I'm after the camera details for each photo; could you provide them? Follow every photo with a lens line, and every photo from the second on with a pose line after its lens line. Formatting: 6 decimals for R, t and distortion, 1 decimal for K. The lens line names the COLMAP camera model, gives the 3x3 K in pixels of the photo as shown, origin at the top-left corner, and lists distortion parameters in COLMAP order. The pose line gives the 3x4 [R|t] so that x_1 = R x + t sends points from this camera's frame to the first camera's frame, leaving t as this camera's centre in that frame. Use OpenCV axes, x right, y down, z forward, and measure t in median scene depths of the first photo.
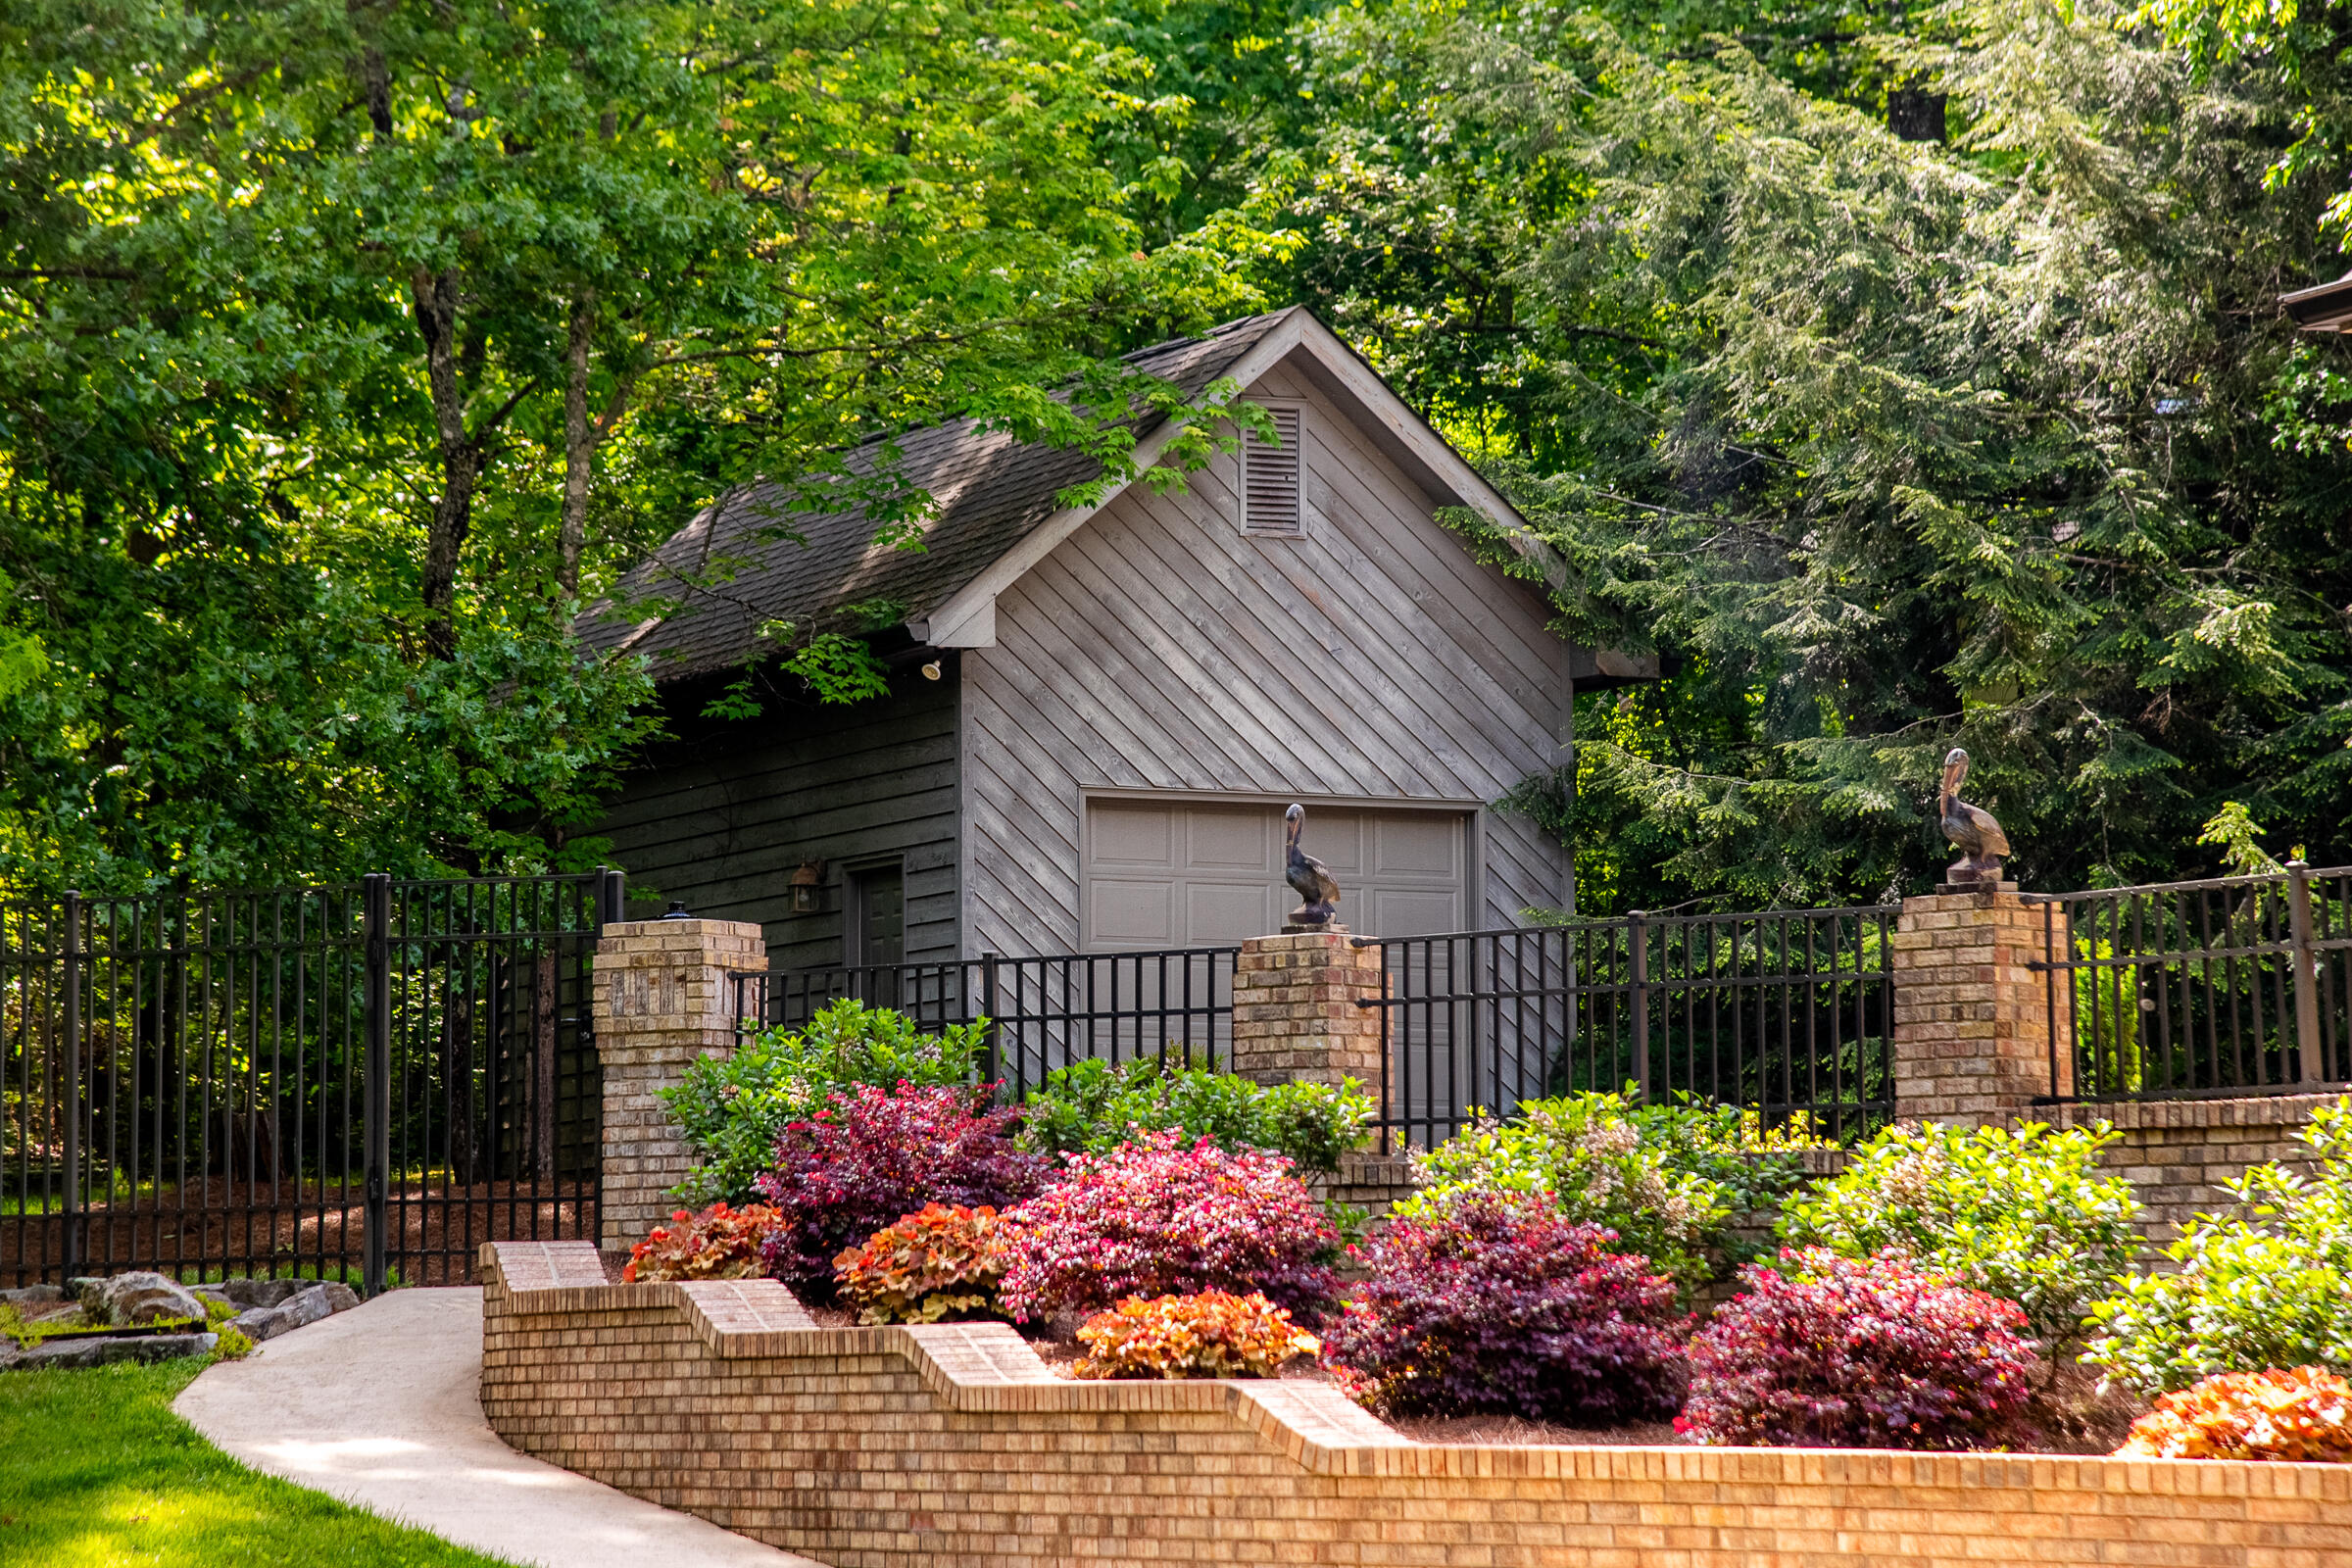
lens RADIAL K [[7330.0, 0, 1152.6], [0, 7330.0, 760.7], [0, 0, 1]] dist [1.109079, 0.000000]
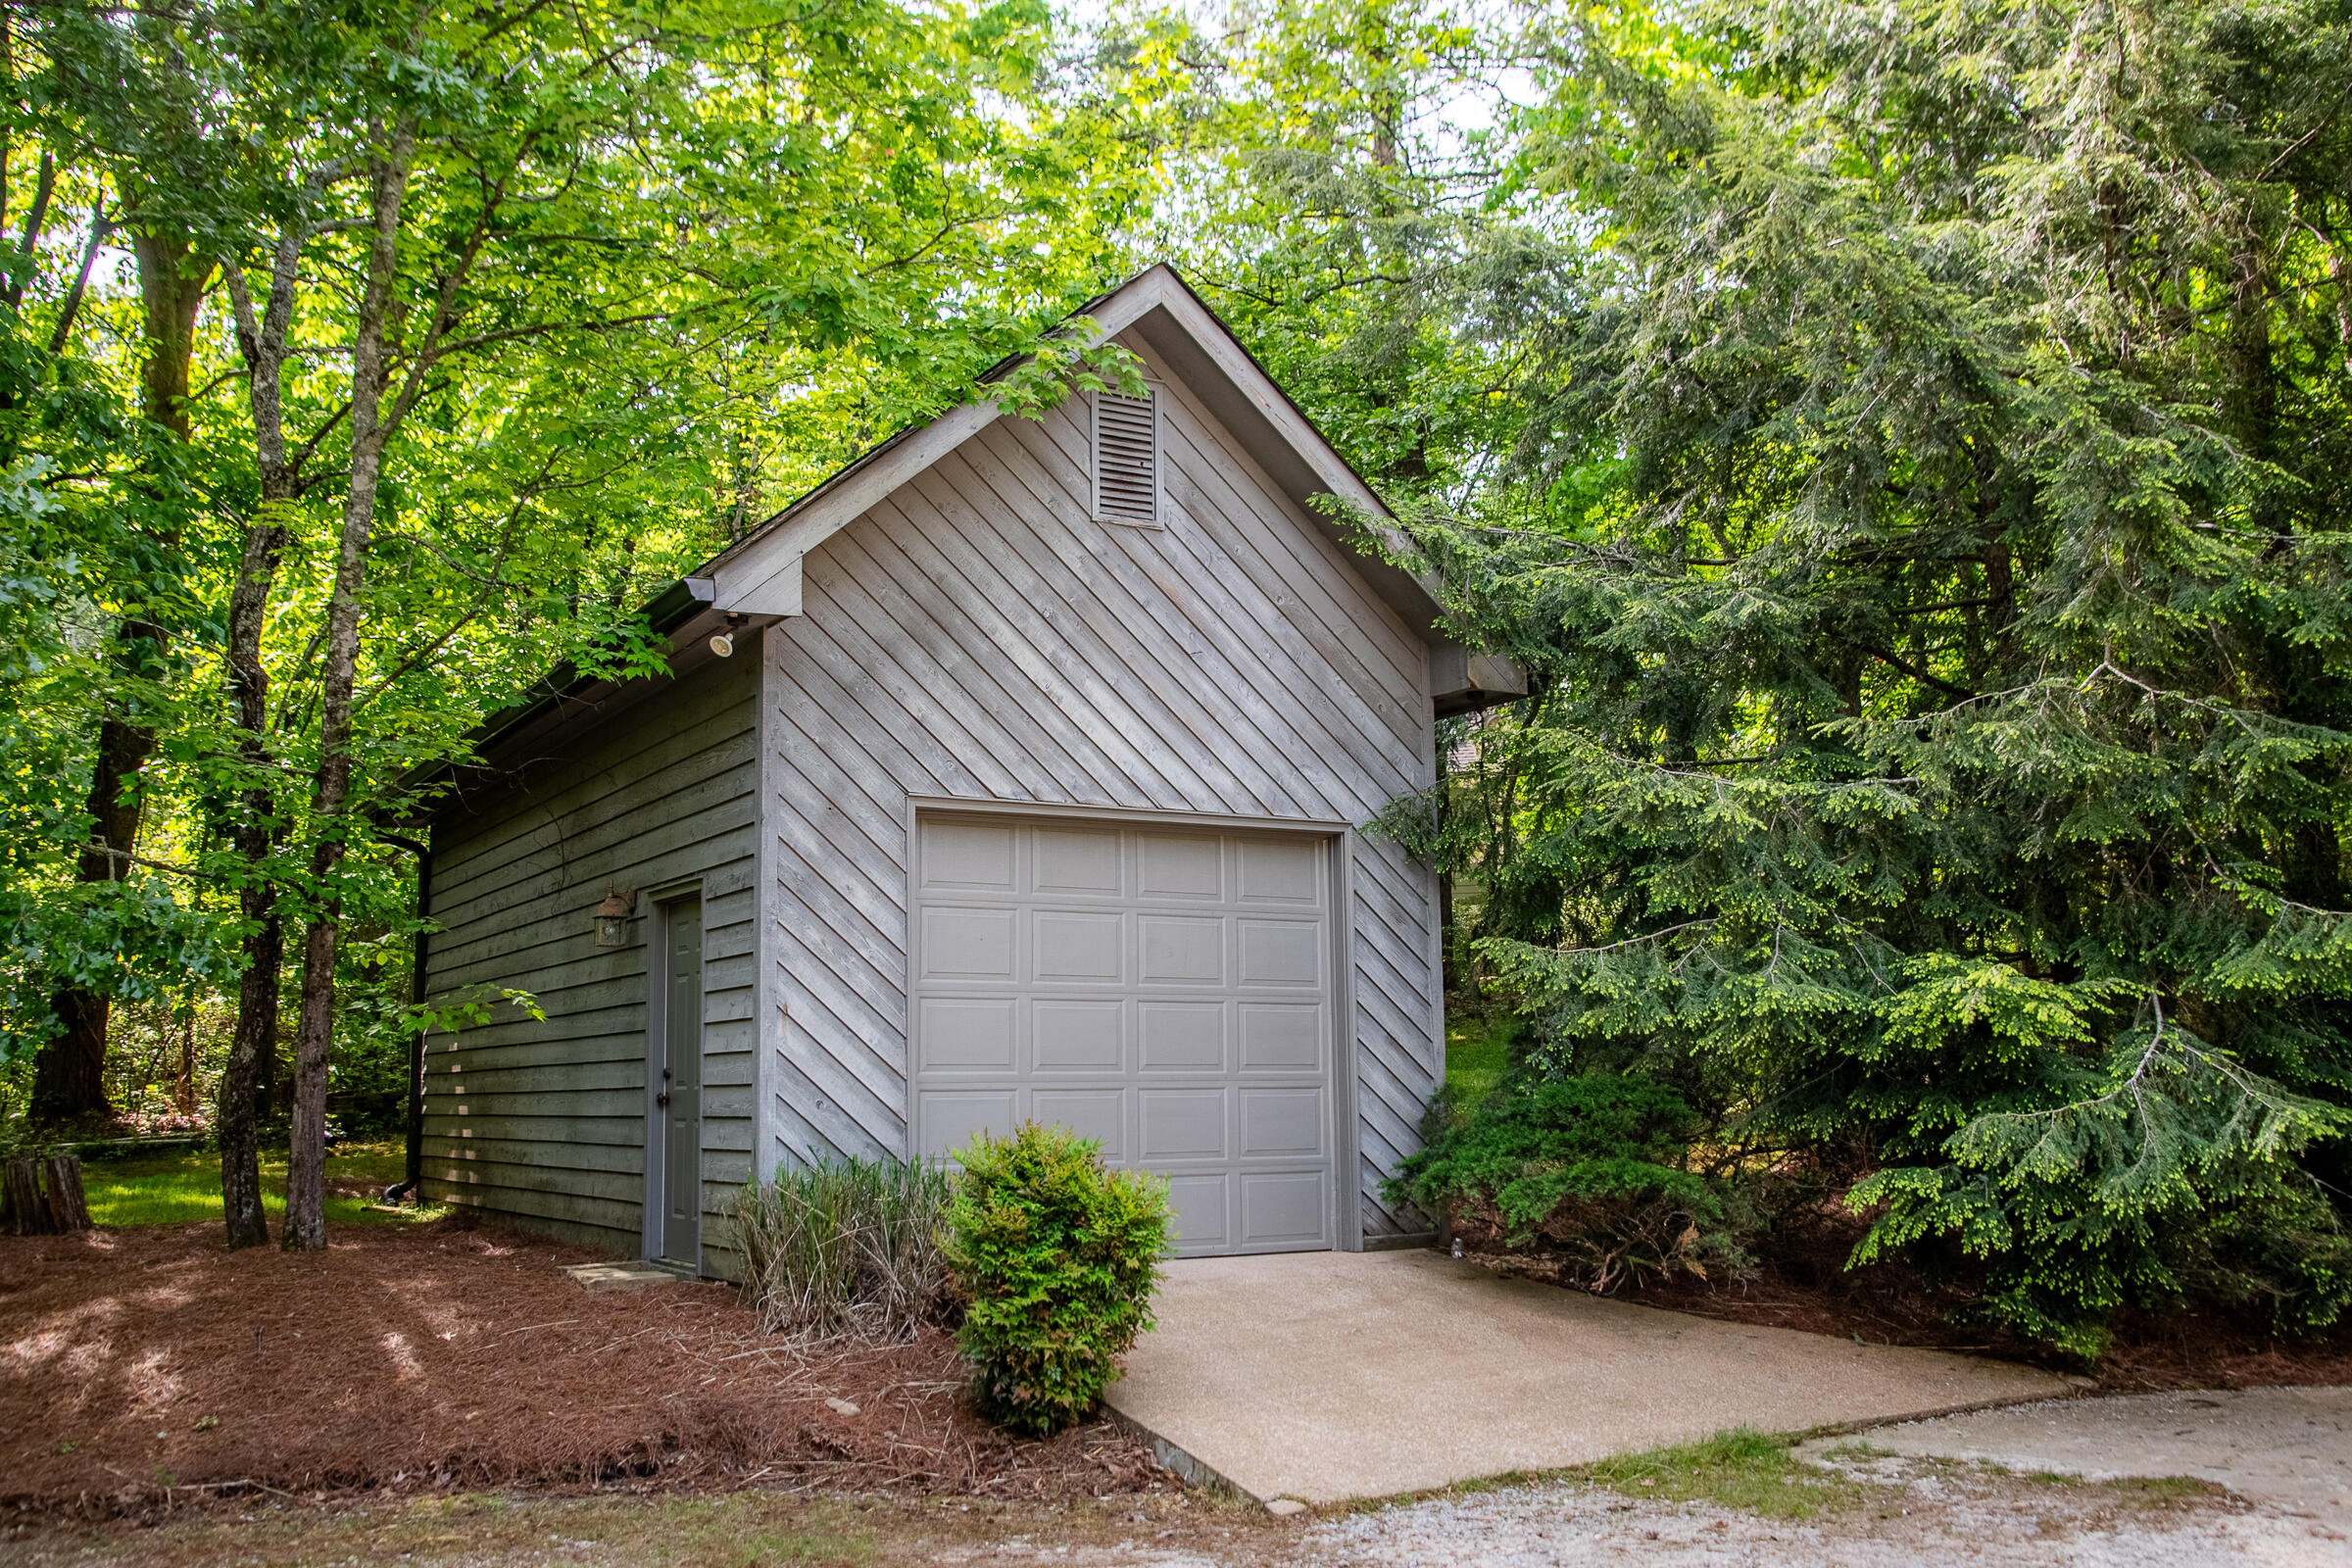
lens RADIAL K [[2153.5, 0, 1180.0], [0, 2153.5, 782.5], [0, 0, 1]] dist [0.010207, 0.000000]
pose [[0.994747, 0.003542, 0.102300, -0.004140], [0.002282, 0.998385, -0.056766, 0.016034], [-0.102335, 0.056702, 0.993133, 0.743371]]
